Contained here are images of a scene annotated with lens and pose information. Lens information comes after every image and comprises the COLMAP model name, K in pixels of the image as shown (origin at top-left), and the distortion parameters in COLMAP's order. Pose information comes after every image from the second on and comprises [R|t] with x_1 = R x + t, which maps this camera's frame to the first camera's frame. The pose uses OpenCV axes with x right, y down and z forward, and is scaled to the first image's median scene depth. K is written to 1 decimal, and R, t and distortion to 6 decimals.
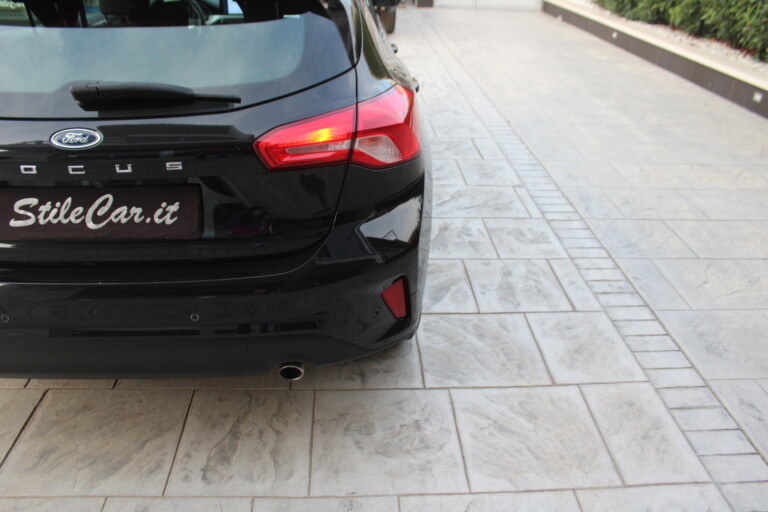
lens RADIAL K [[638.4, 0, 378.7], [0, 638.4, 256.4], [0, 0, 1]] dist [-0.162061, 0.138351]
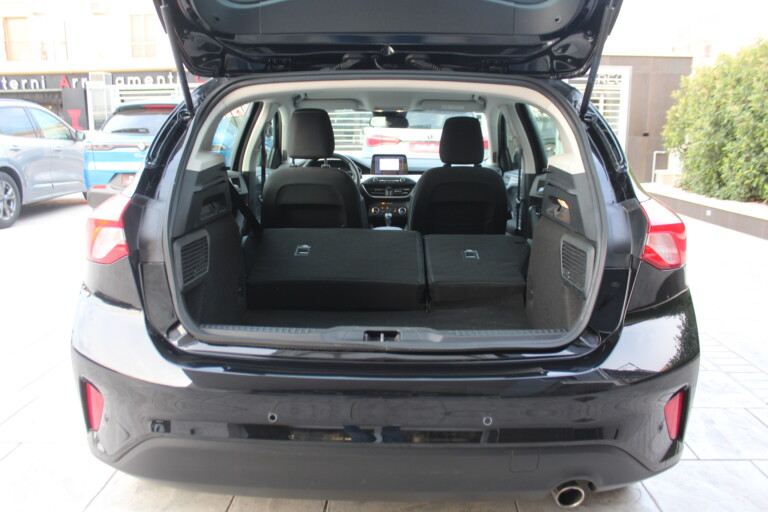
lens RADIAL K [[638.4, 0, 378.7], [0, 638.4, 256.4], [0, 0, 1]] dist [-0.162061, 0.138351]
pose [[0.996087, -0.004491, -0.088266, -0.231623], [-0.022495, 0.952933, -0.302344, 0.092174], [0.085469, 0.303147, 0.949103, 0.047169]]
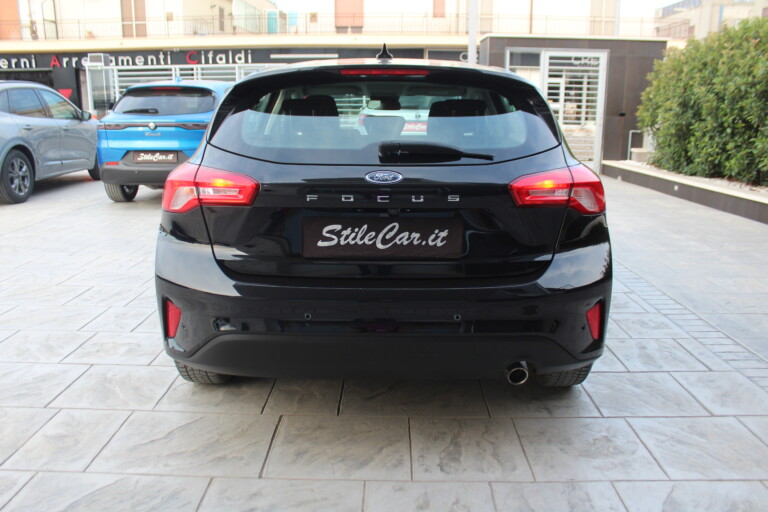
lens RADIAL K [[638.4, 0, 378.7], [0, 638.4, 256.4], [0, 0, 1]] dist [-0.162061, 0.138351]
pose [[0.997614, -0.004589, -0.068879, -0.232299], [-0.014314, 0.962350, -0.271435, 0.212812], [0.067532, 0.271774, 0.959989, -0.189444]]
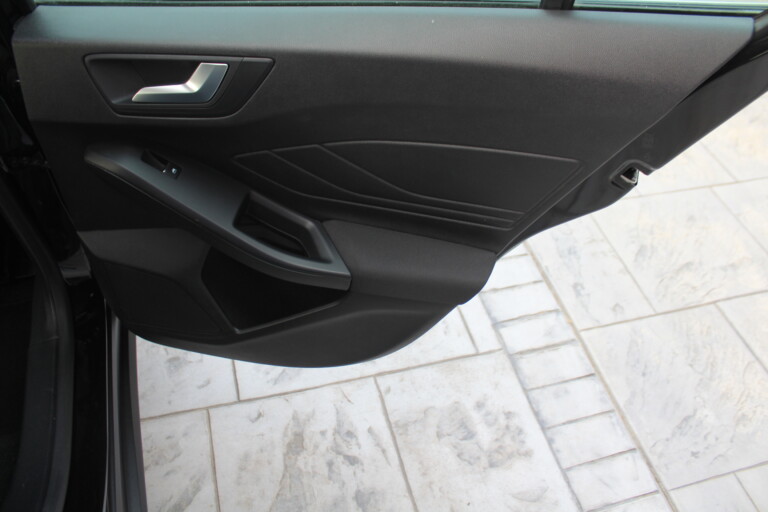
lens RADIAL K [[638.4, 0, 378.7], [0, 638.4, 256.4], [0, 0, 1]] dist [-0.162061, 0.138351]
pose [[0.975188, -0.142136, 0.169725, 0.138695], [0.076513, 0.935817, 0.344082, -0.416103], [-0.207738, -0.322559, 0.923472, 0.839883]]
